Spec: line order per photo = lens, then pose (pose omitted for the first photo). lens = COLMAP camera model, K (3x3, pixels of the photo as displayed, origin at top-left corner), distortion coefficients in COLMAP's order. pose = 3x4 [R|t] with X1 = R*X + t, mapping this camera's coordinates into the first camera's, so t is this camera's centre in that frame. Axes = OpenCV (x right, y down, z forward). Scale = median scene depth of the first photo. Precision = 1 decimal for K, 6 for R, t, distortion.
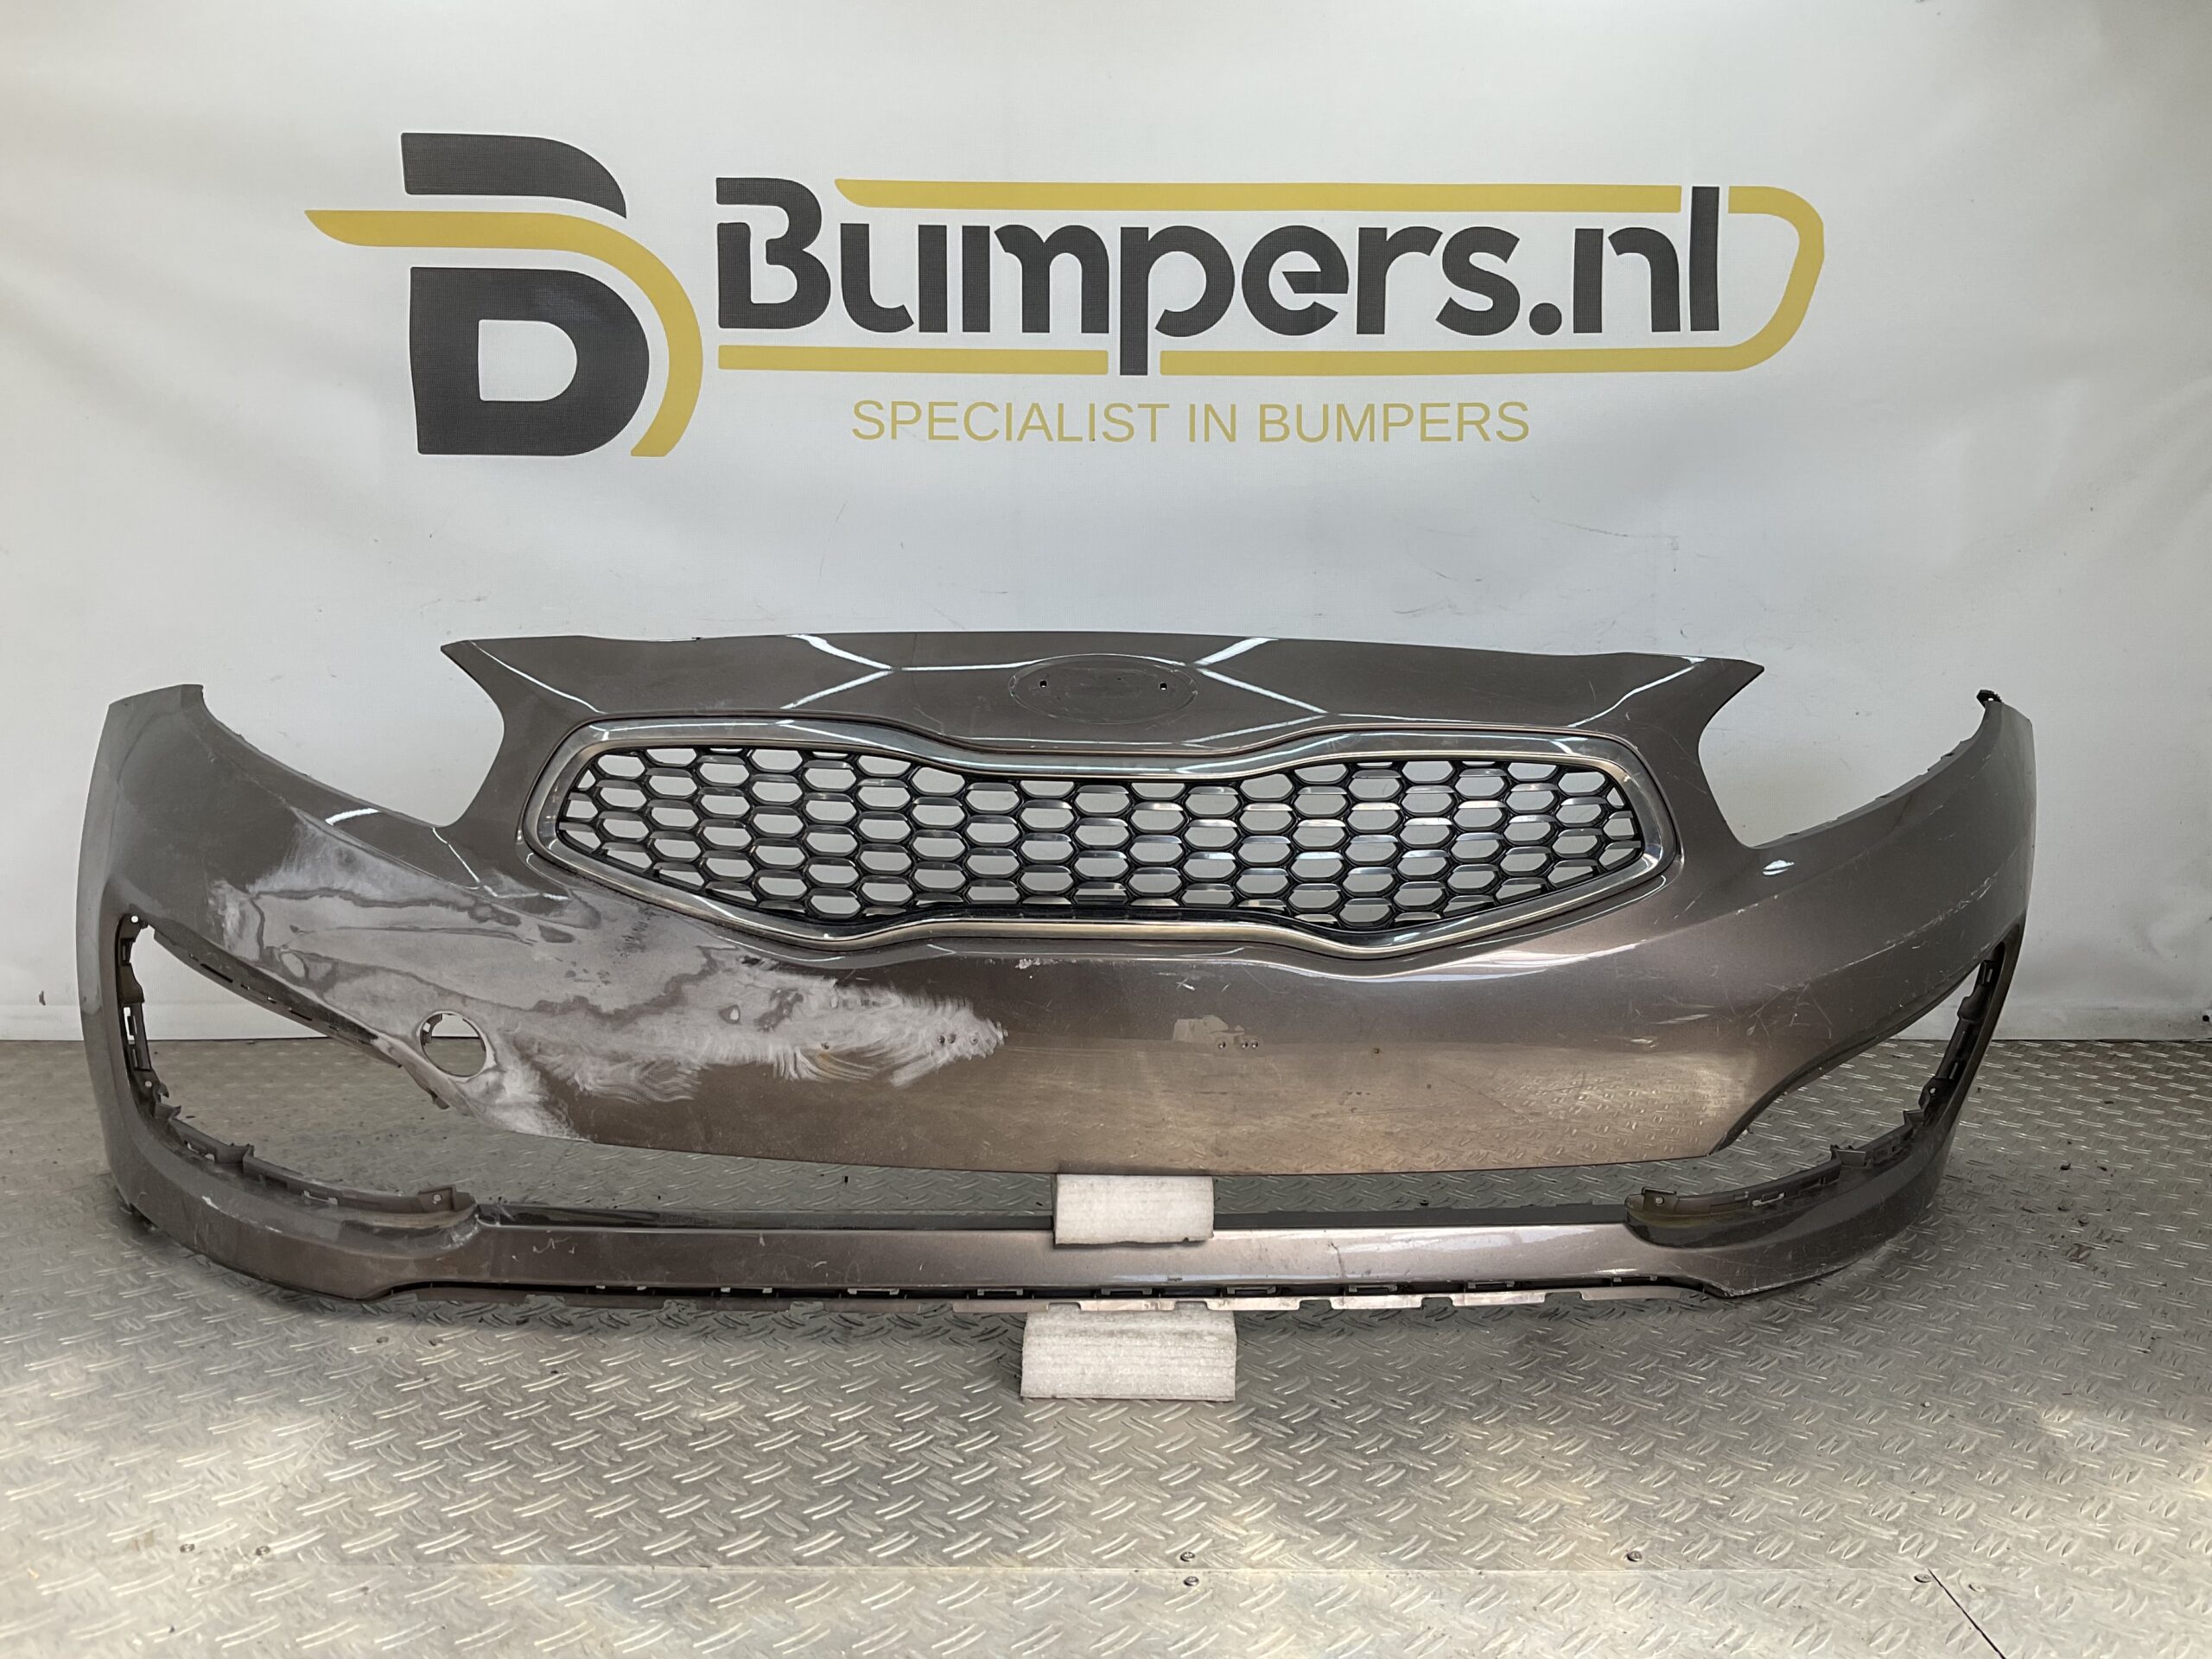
lens RADIAL K [[1845.6, 0, 1101.6], [0, 1845.6, 823.8], [0, 0, 1]] dist [0.116947, -0.245424]
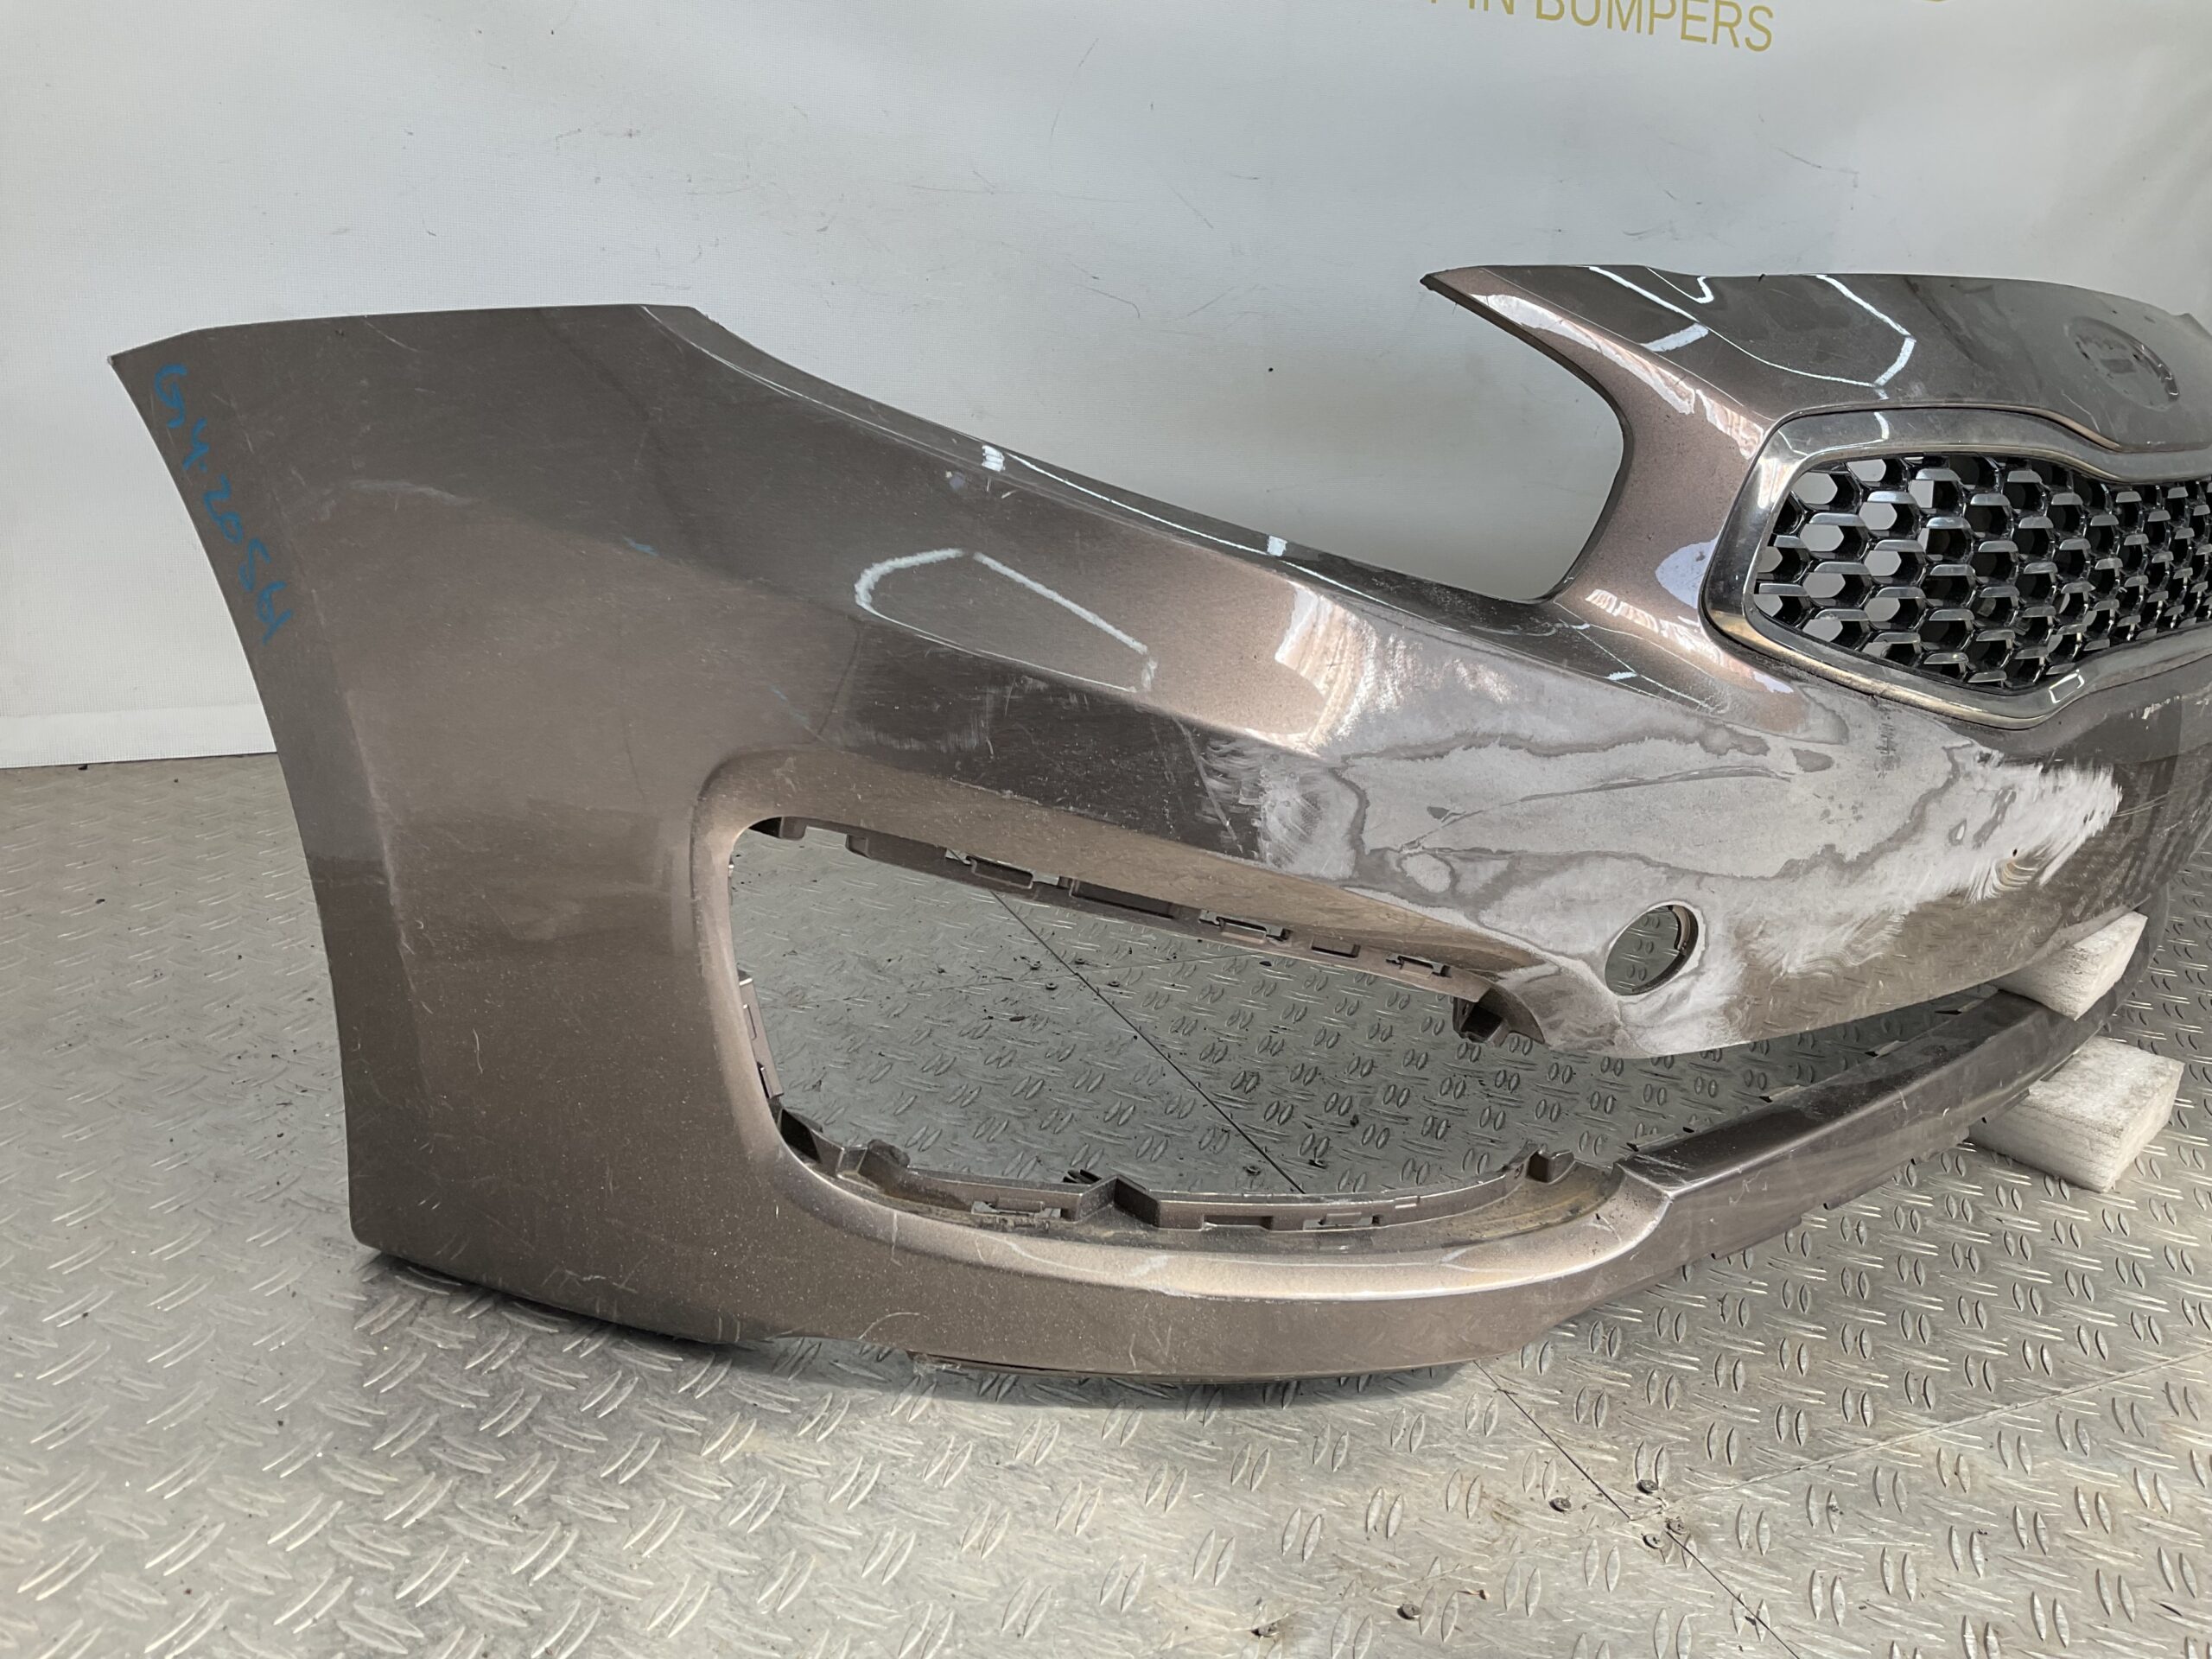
lens RADIAL K [[1809.5, 0, 1098.1], [0, 1809.5, 822.0], [0, 0, 1]] dist [0.112511, -0.227780]
pose [[0.727143, -0.171319, 0.664765, -0.909212], [0.013439, 0.971726, 0.235727, -0.074702], [-0.686354, -0.162474, 0.708886, 0.710265]]
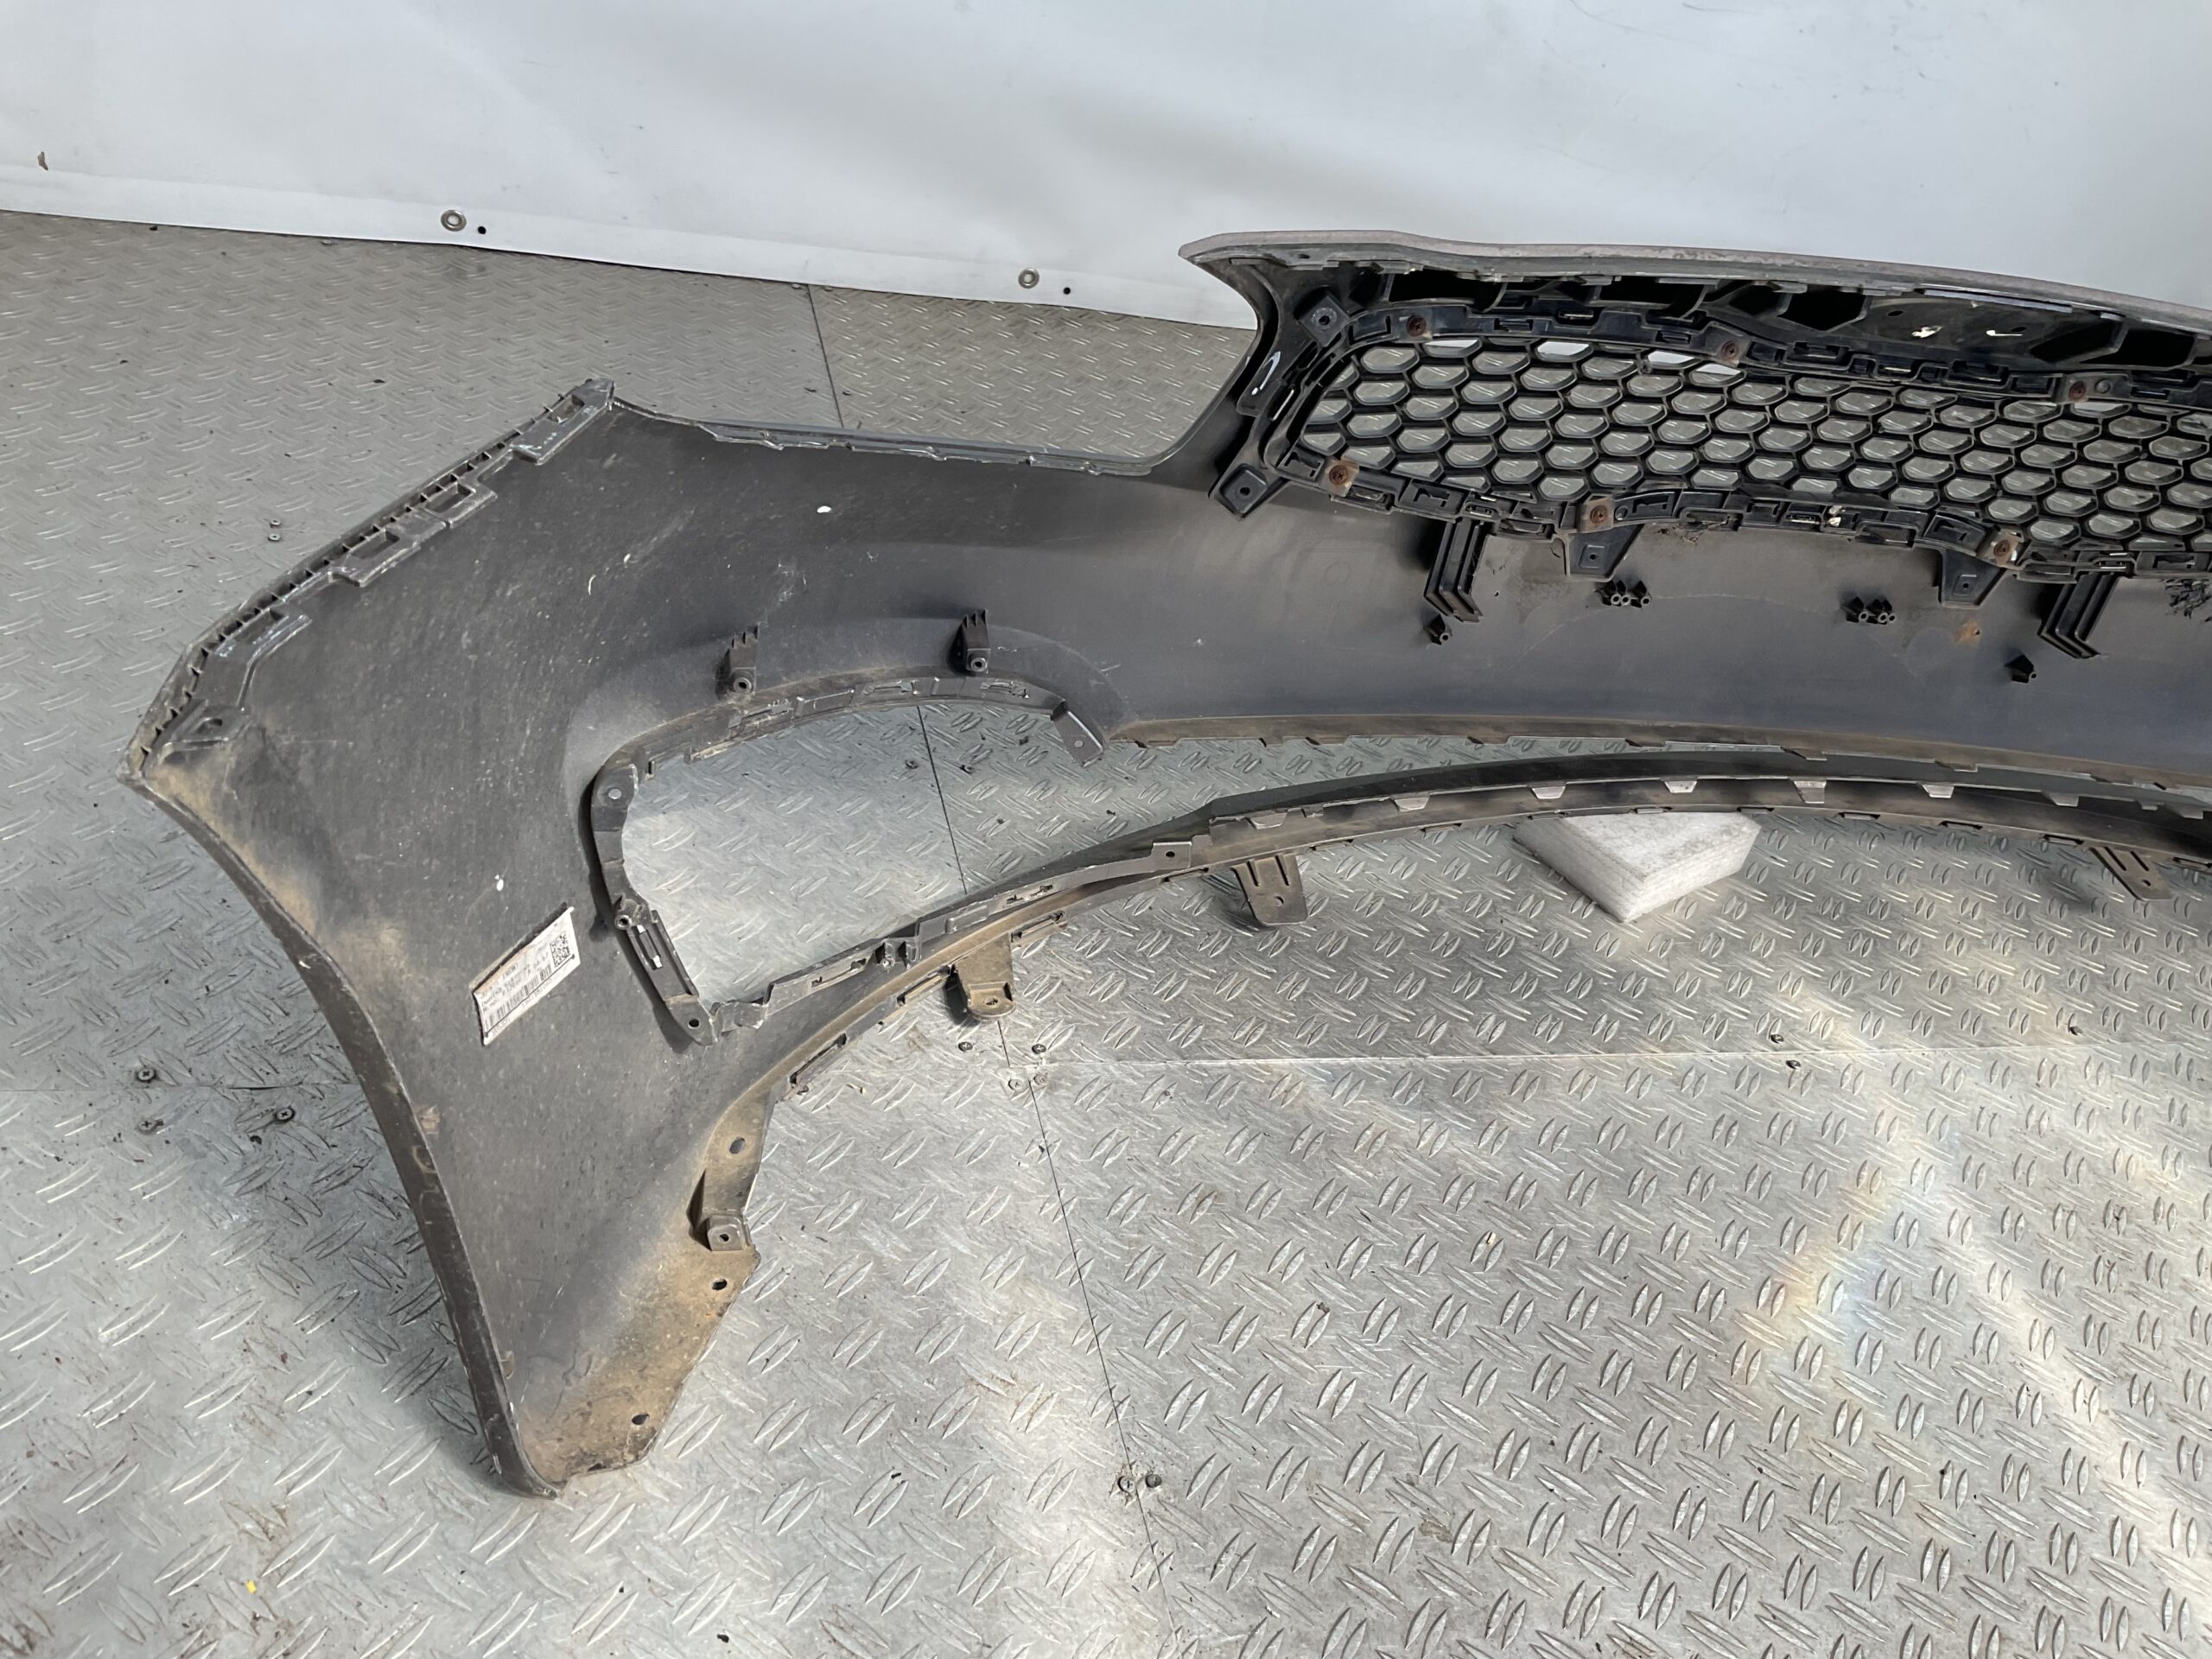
lens RADIAL K [[1793.3, 0, 1098.3], [0, 1793.3, 833.2], [0, 0, 1]] dist [0.146934, -0.311864]
pose [[0.842279, -0.186750, 0.505659, -0.780718], [-0.113438, 0.855653, 0.504965, -0.219597], [-0.526971, -0.482683, 0.699513, 0.433519]]
